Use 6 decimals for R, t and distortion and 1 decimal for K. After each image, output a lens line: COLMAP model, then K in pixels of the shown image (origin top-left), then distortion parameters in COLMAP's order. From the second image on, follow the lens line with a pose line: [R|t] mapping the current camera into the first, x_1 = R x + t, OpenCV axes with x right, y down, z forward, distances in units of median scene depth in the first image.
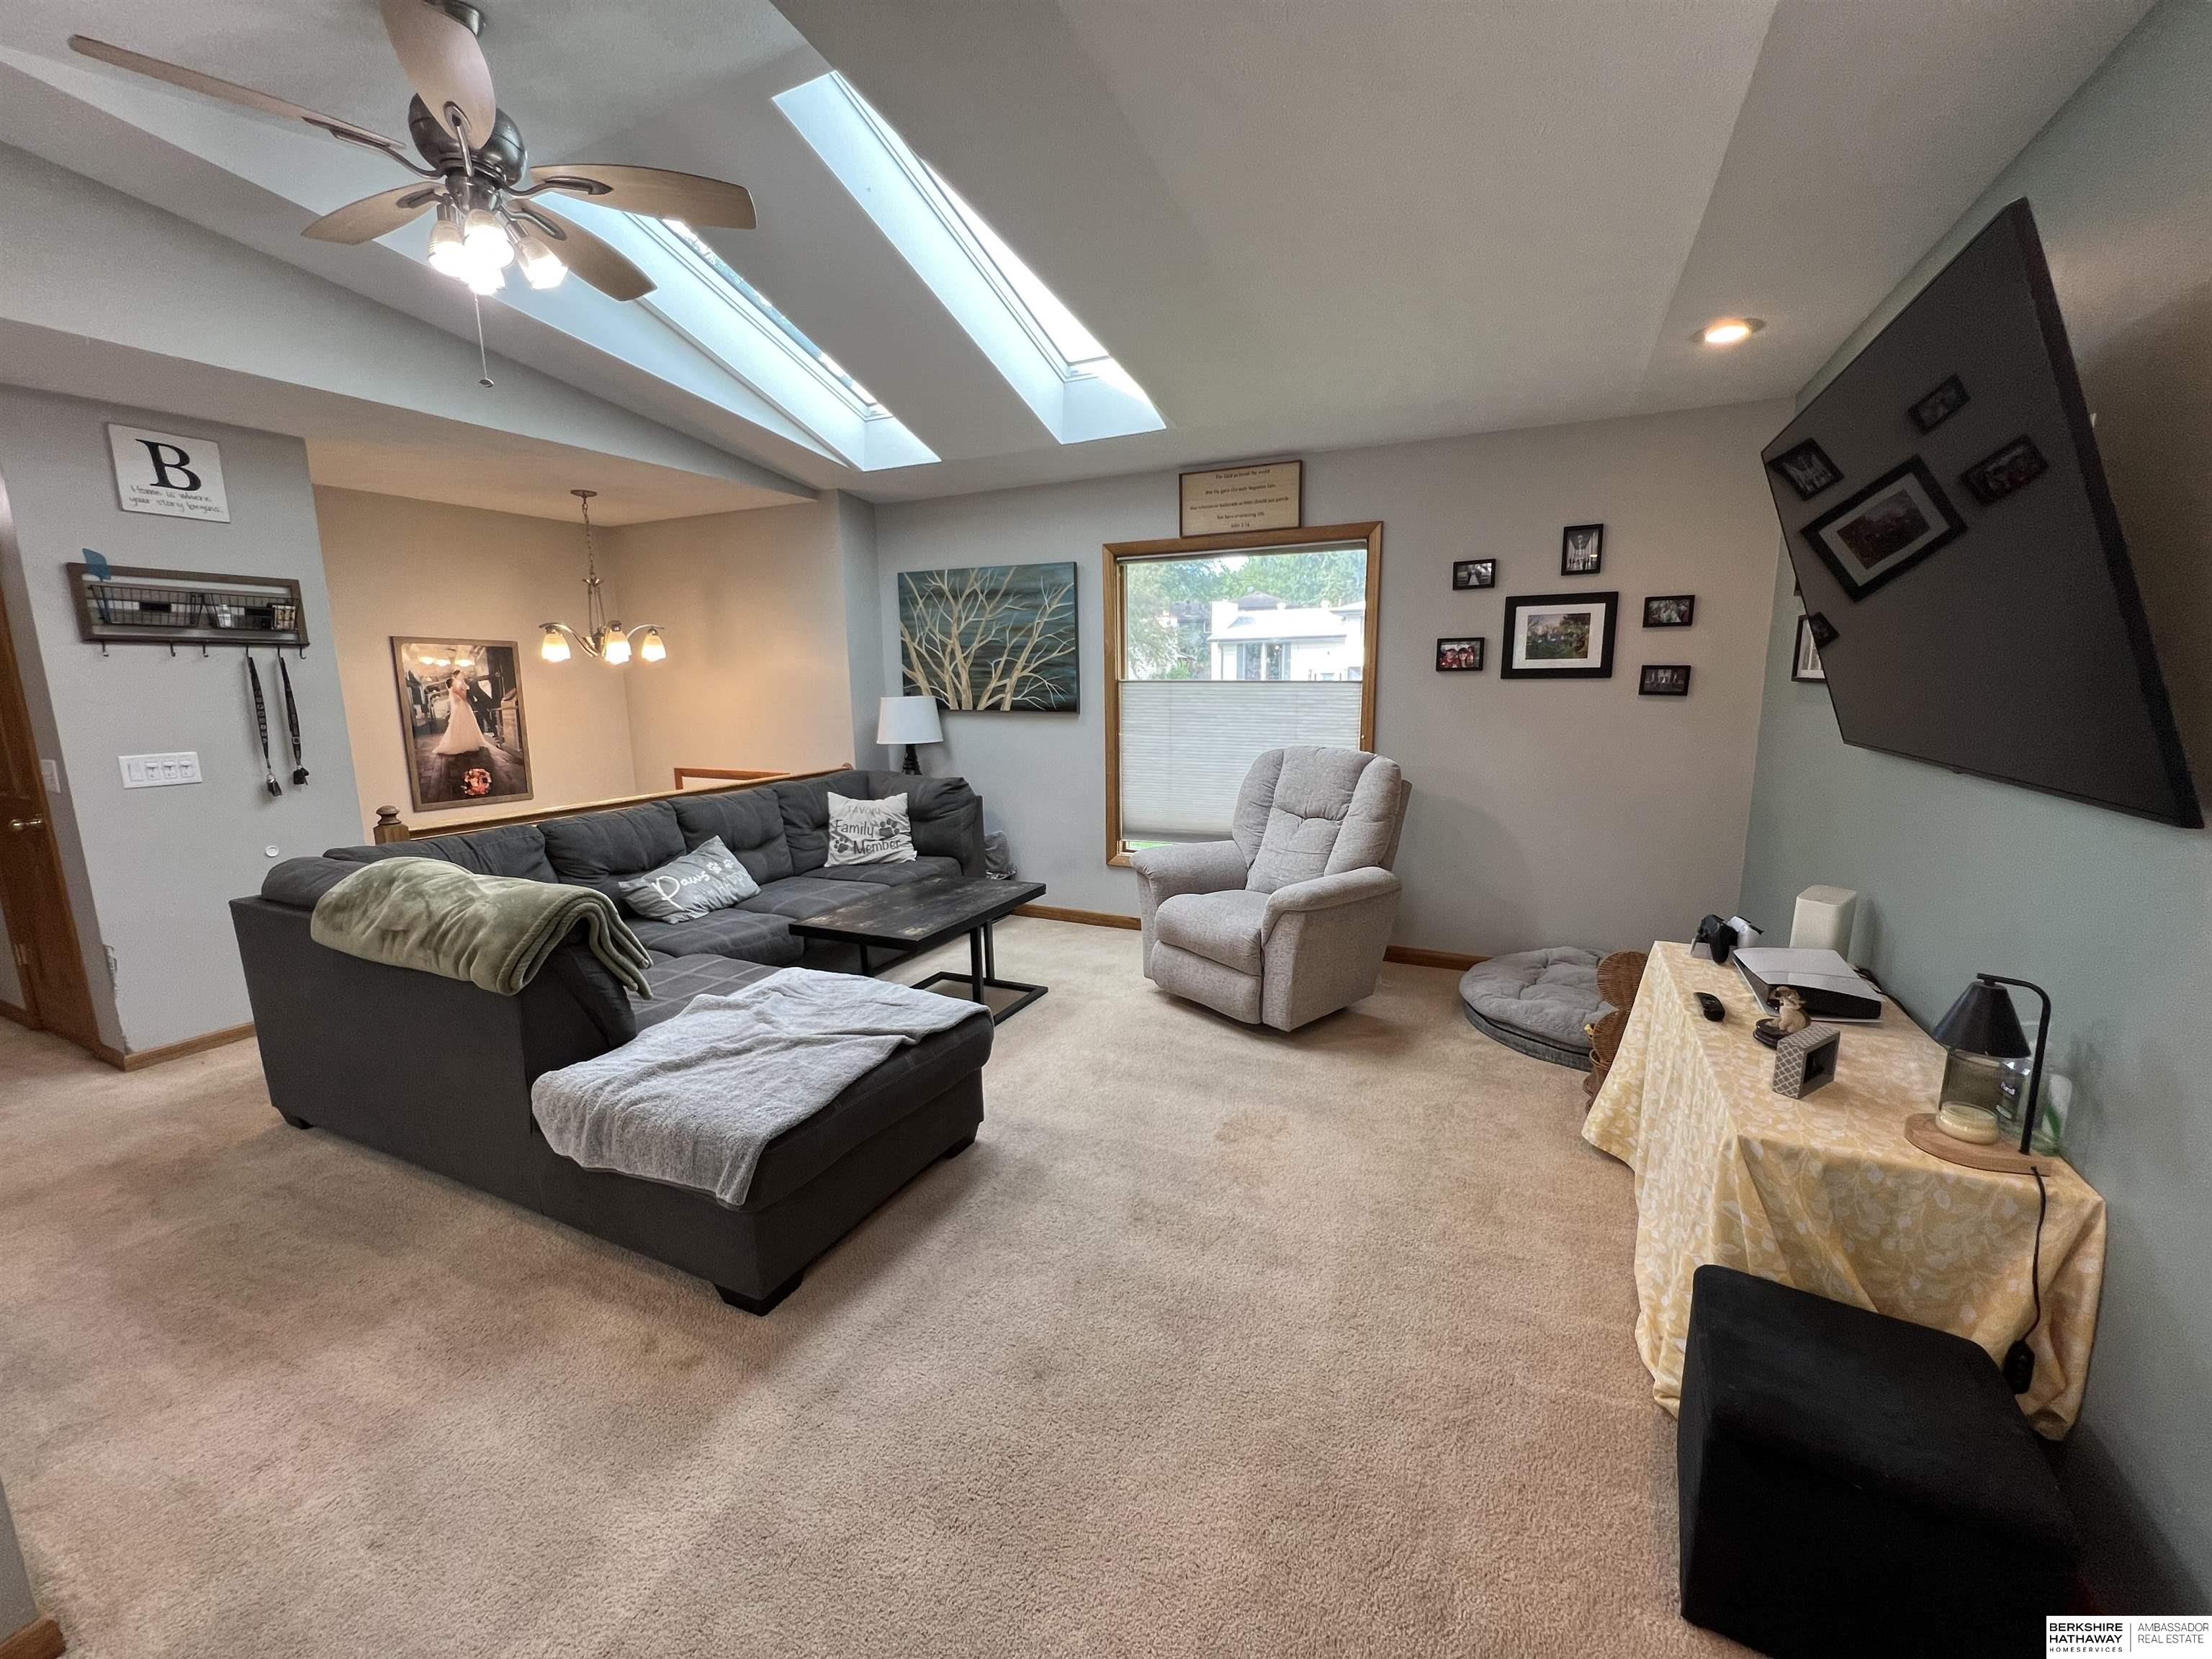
lens RADIAL K [[882.6, 0, 1103.5], [0, 882.6, 823.3], [0, 0, 1]] dist [-0.002286, 0.001143]
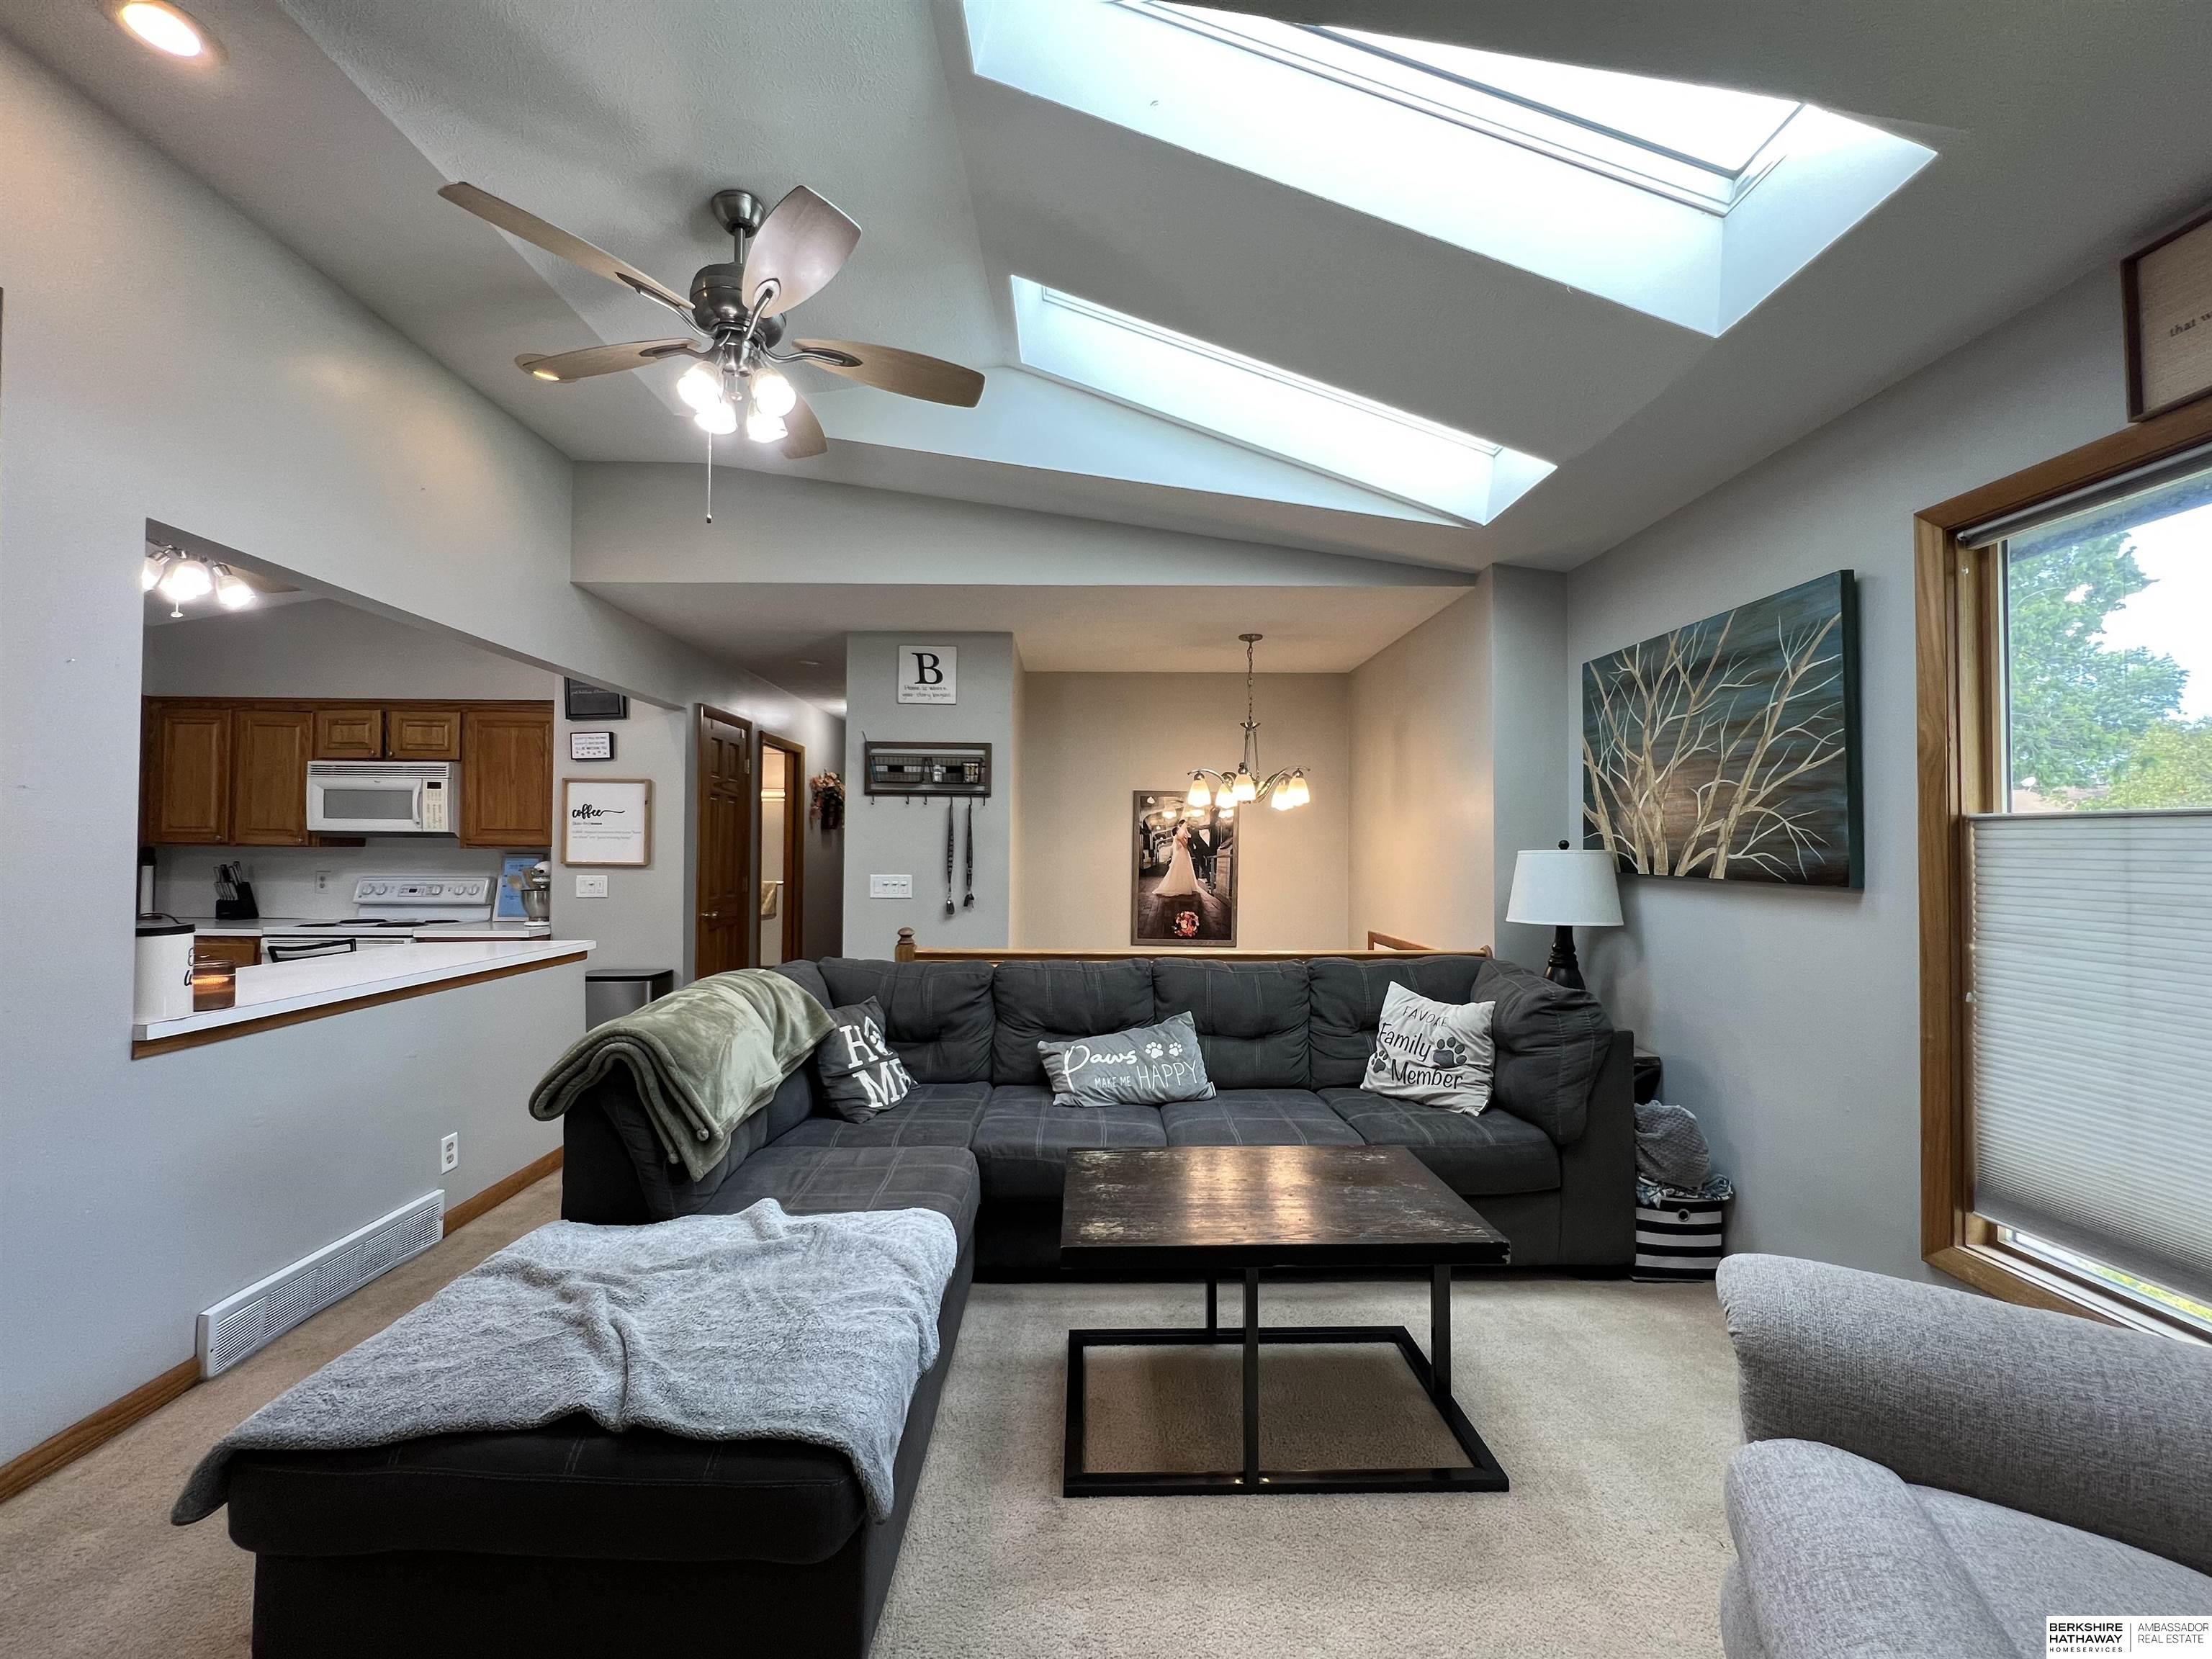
lens RADIAL K [[882.6, 0, 1108.3], [0, 882.6, 831.0], [0, 0, 1]] dist [-0.002286, 0.001143]
pose [[0.461142, -0.003710, -0.887319, 0.196277], [-0.156641, 0.983946, -0.085520, -0.055423], [0.873391, 0.178427, 0.453158, 0.451757]]
